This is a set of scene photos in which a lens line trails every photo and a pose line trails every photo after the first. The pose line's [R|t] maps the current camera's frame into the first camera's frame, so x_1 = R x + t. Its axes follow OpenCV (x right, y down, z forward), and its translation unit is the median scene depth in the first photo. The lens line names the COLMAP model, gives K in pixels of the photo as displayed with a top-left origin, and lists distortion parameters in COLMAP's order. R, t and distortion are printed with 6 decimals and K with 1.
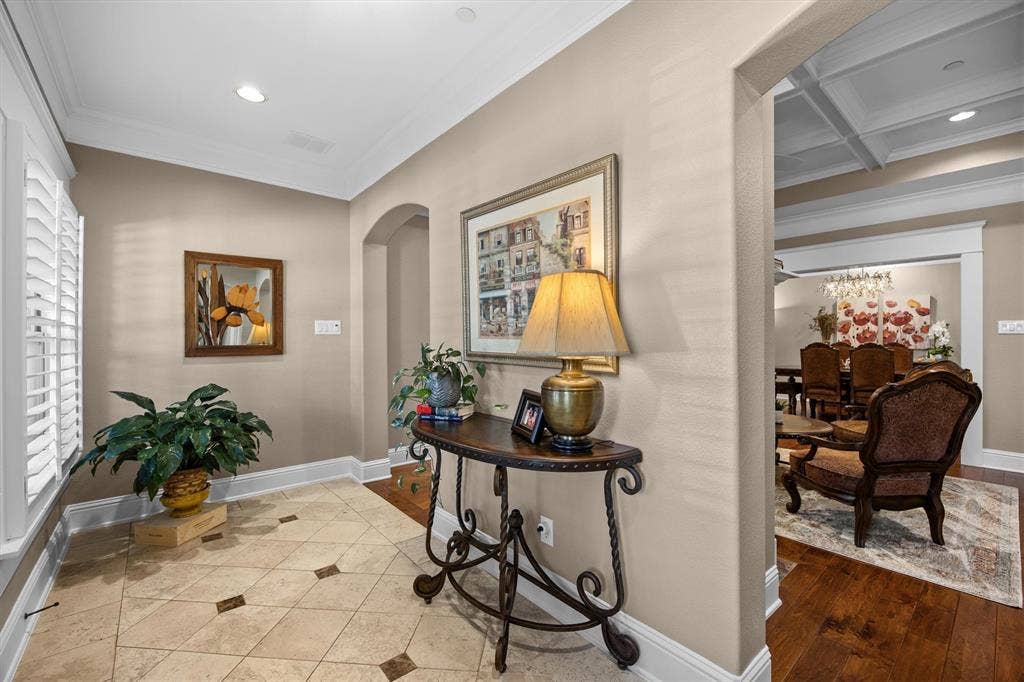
lens RADIAL K [[429.5, 0, 511.8], [0, 429.5, 338.5], [0, 0, 1]] dist [-0.010179, -0.000019]
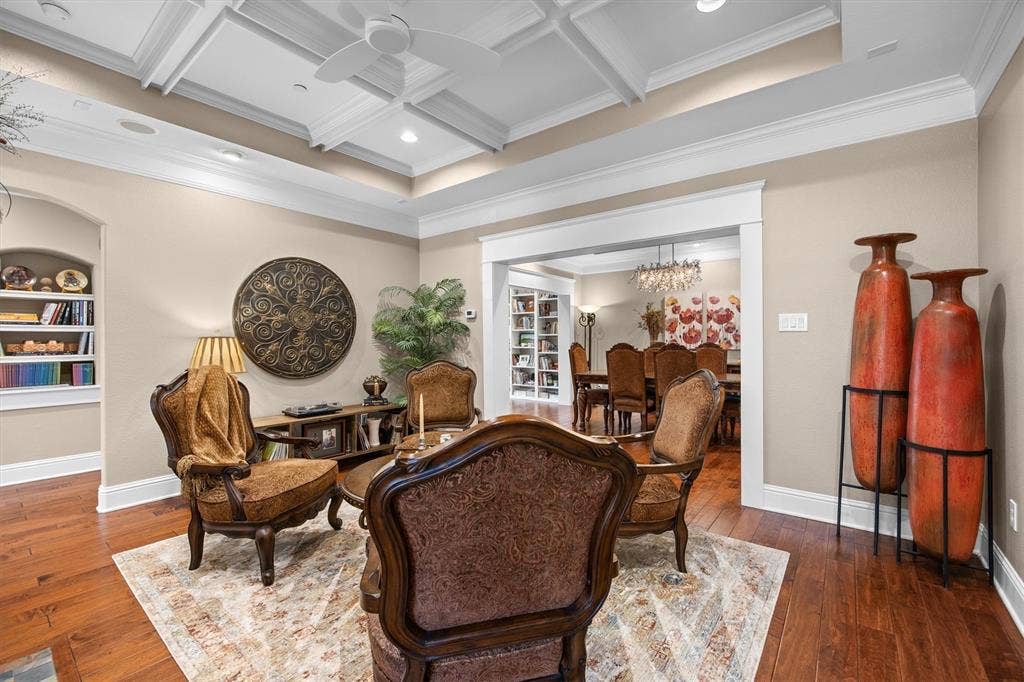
lens RADIAL K [[429.5, 0, 513.6], [0, 429.5, 337.4], [0, 0, 1]] dist [-0.010179, -0.000019]
pose [[0.979719, -0.003647, 0.200345, 0.274476], [0.004590, 0.999980, -0.004242, 0.000550], [-0.200326, 0.005075, 0.979716, 0.180518]]
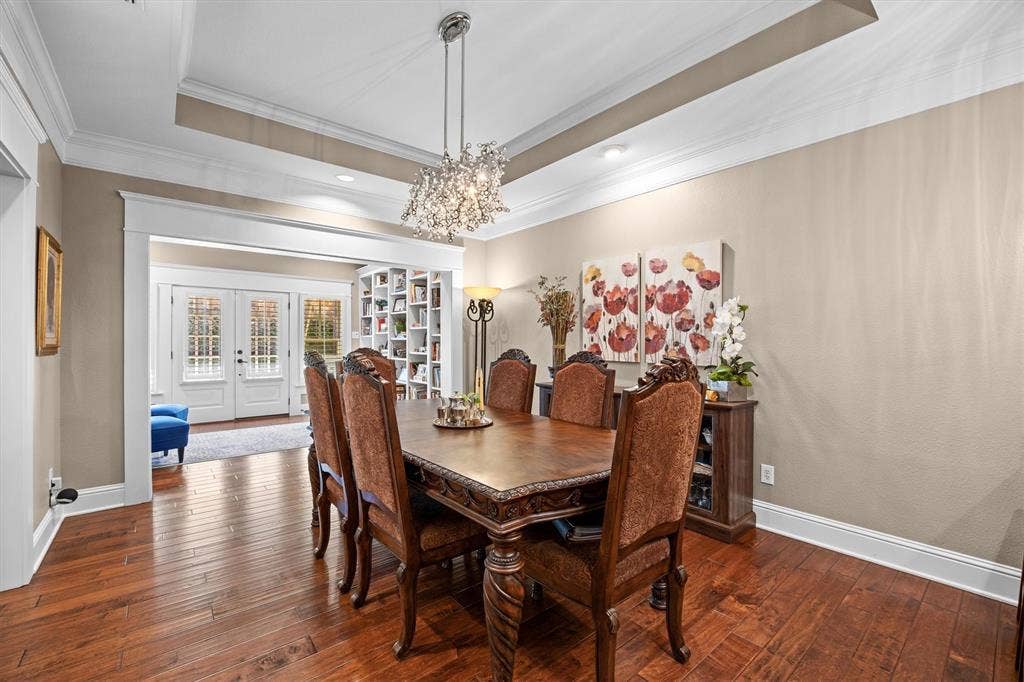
lens RADIAL K [[429.5, 0, 517.0], [0, 429.5, 340.1], [0, 0, 1]] dist [-0.010179, -0.000019]
pose [[0.999981, -0.001675, 0.006009, 0.704962], [0.001667, 0.999998, 0.001364, -0.002423], [-0.006012, -0.001354, 0.999981, 0.518094]]
